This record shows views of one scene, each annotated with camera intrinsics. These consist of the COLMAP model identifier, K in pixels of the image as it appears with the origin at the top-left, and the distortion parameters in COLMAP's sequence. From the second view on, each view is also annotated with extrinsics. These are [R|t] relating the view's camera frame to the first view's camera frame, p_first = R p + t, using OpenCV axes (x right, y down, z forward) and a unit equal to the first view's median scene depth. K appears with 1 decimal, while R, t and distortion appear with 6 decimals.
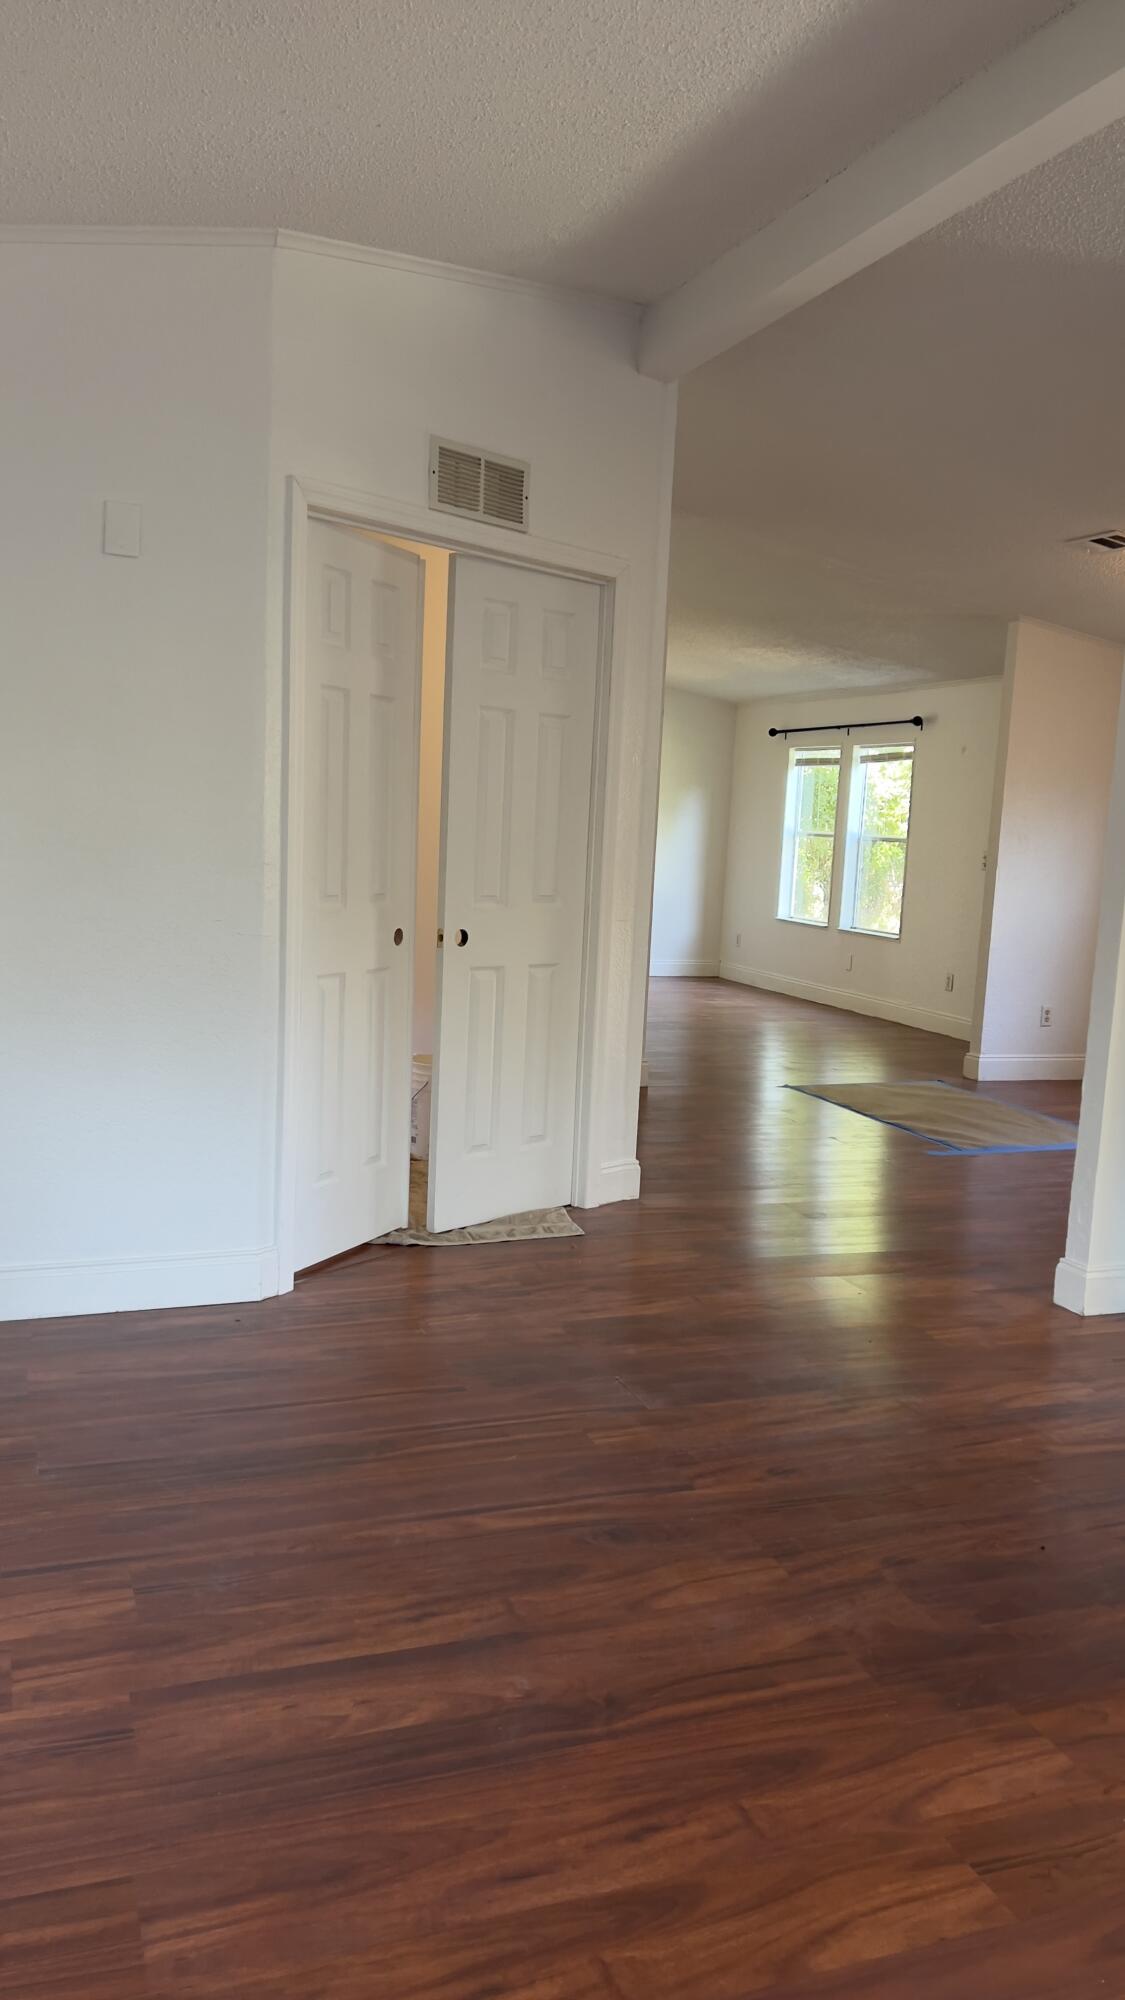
lens RADIAL K [[1495.3, 0, 566.9], [0, 1495.3, 1002.6], [0, 0, 1]] dist [0.050791, -0.037836]
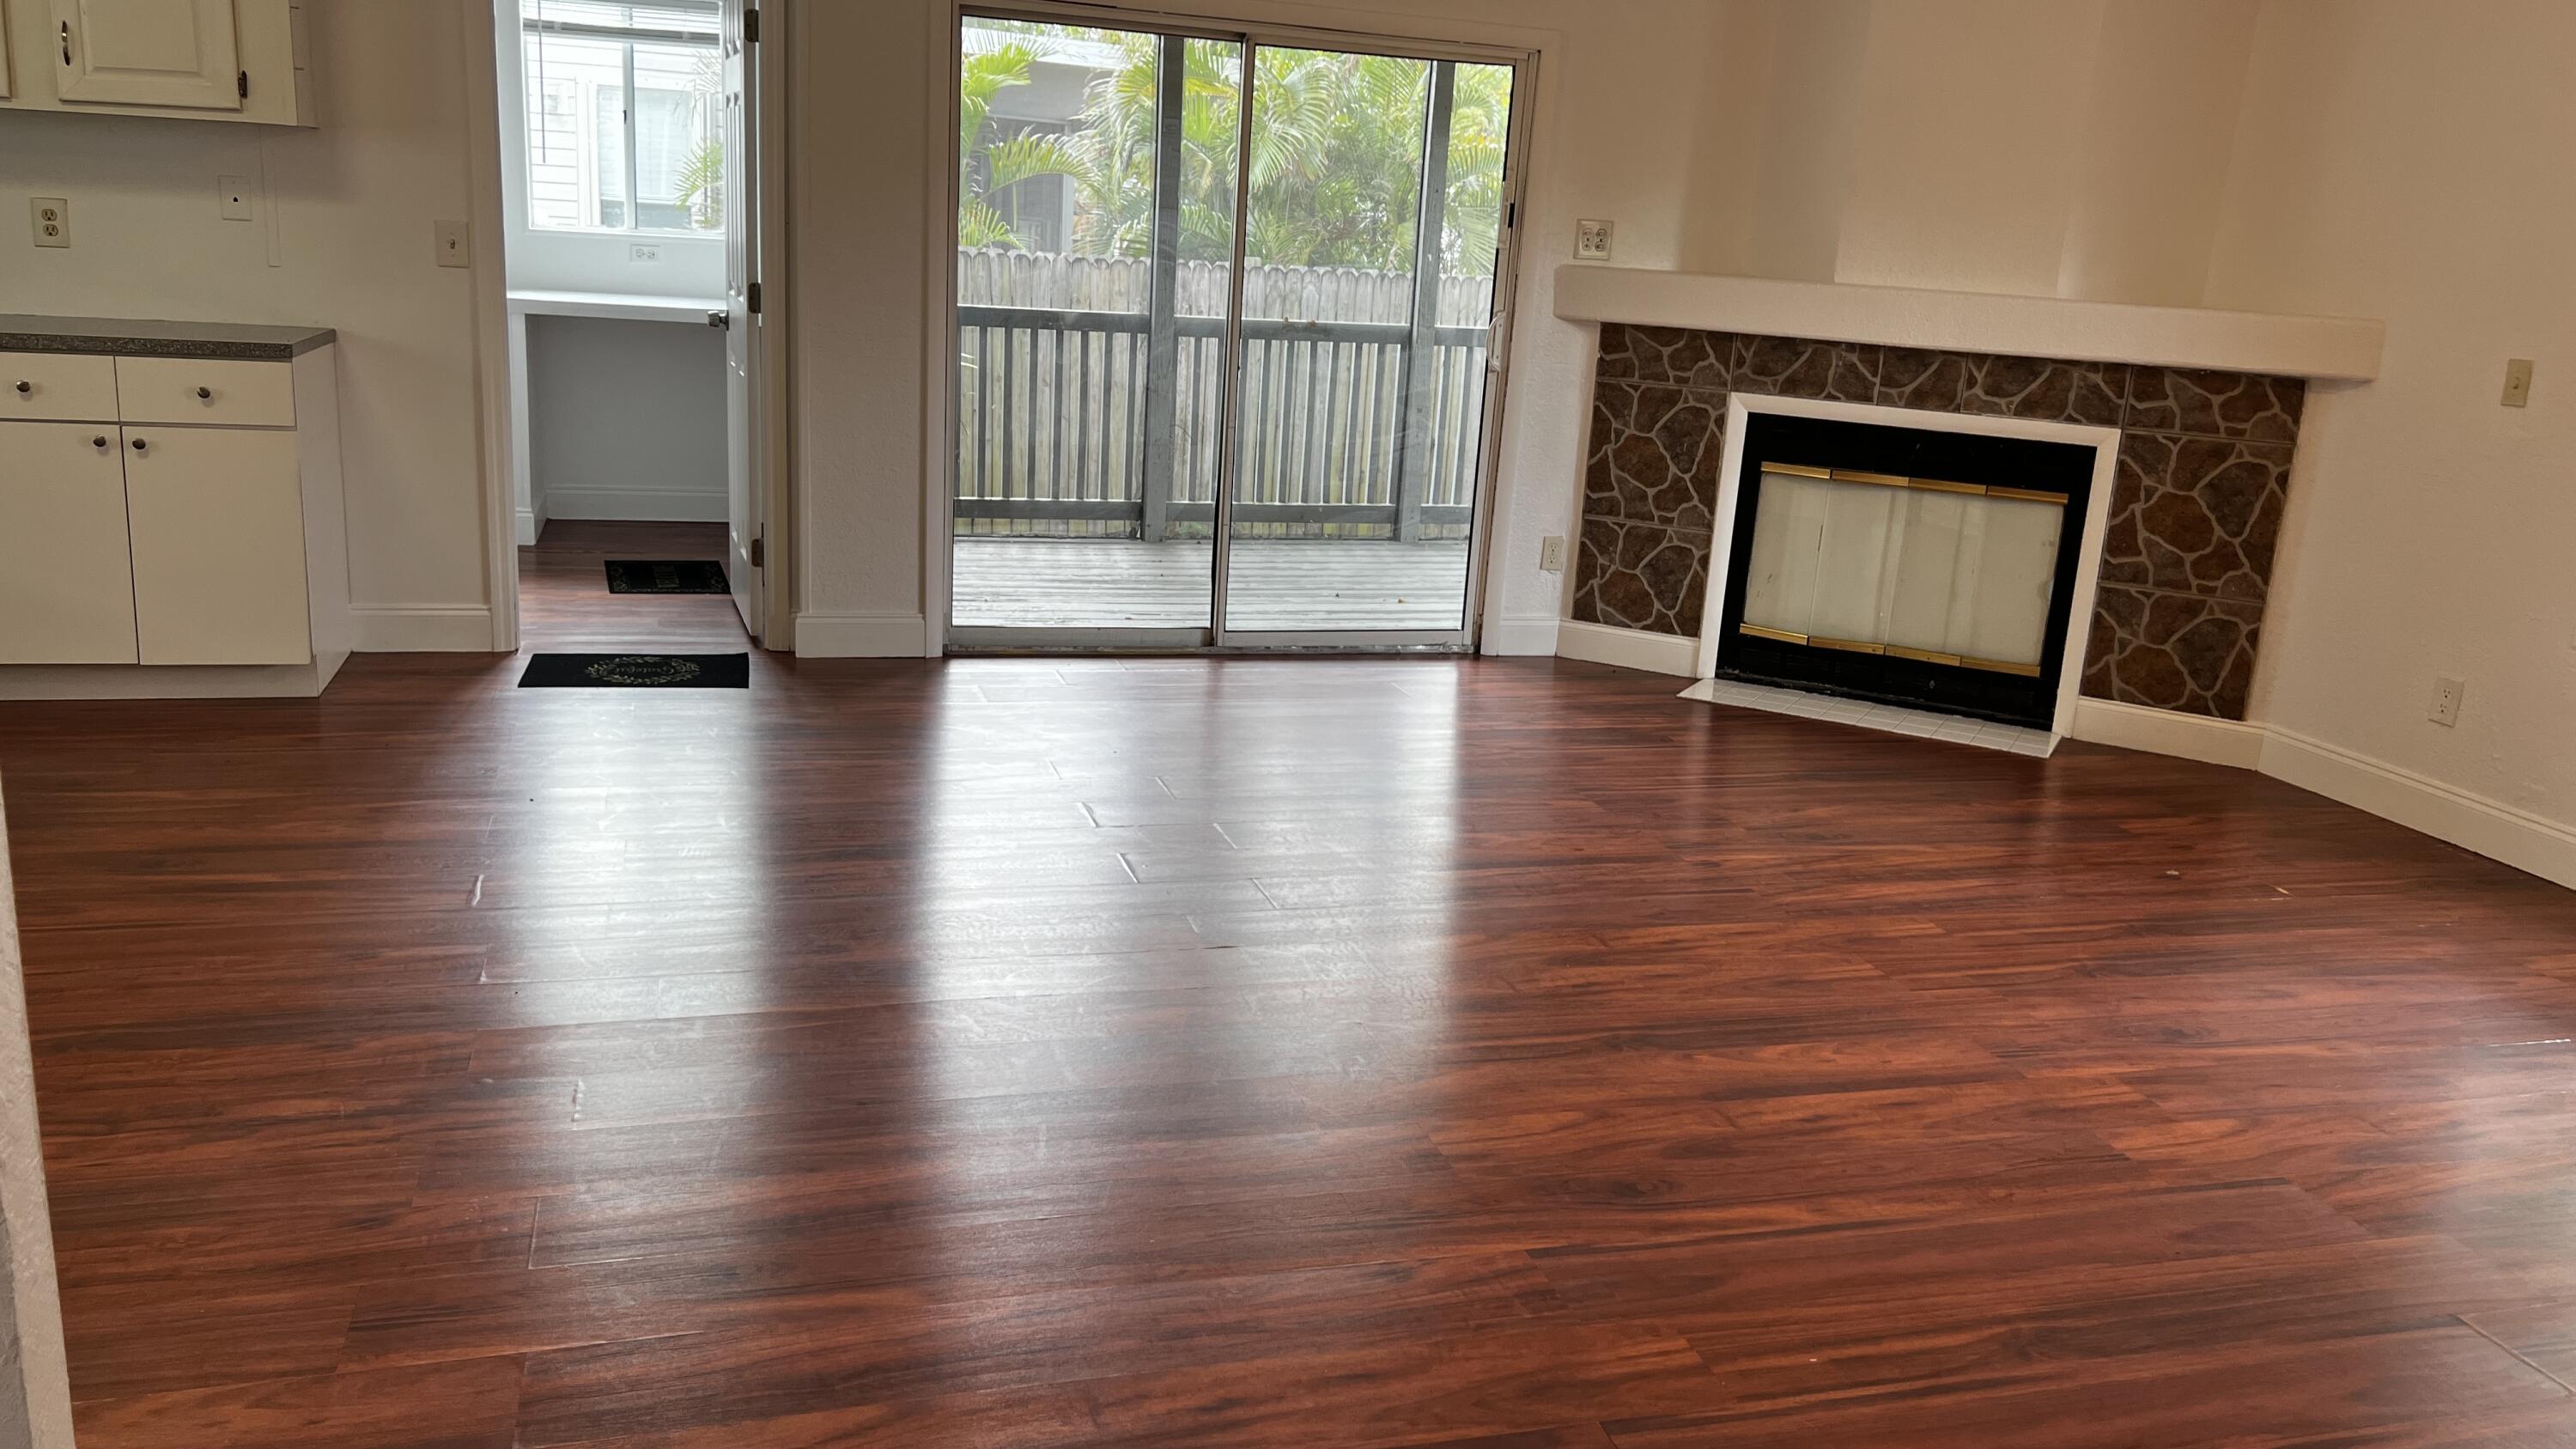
lens RADIAL K [[1926.2, 0, 1274.8], [0, 1926.2, 722.3], [0, 0, 1]] dist [0.050791, -0.037836]
pose [[-0.989549, -0.135099, 0.050414, 0.229276], [-0.106403, 0.920060, 0.377053, -0.278478], [-0.097324, 0.367748, -0.924819, 2.127762]]
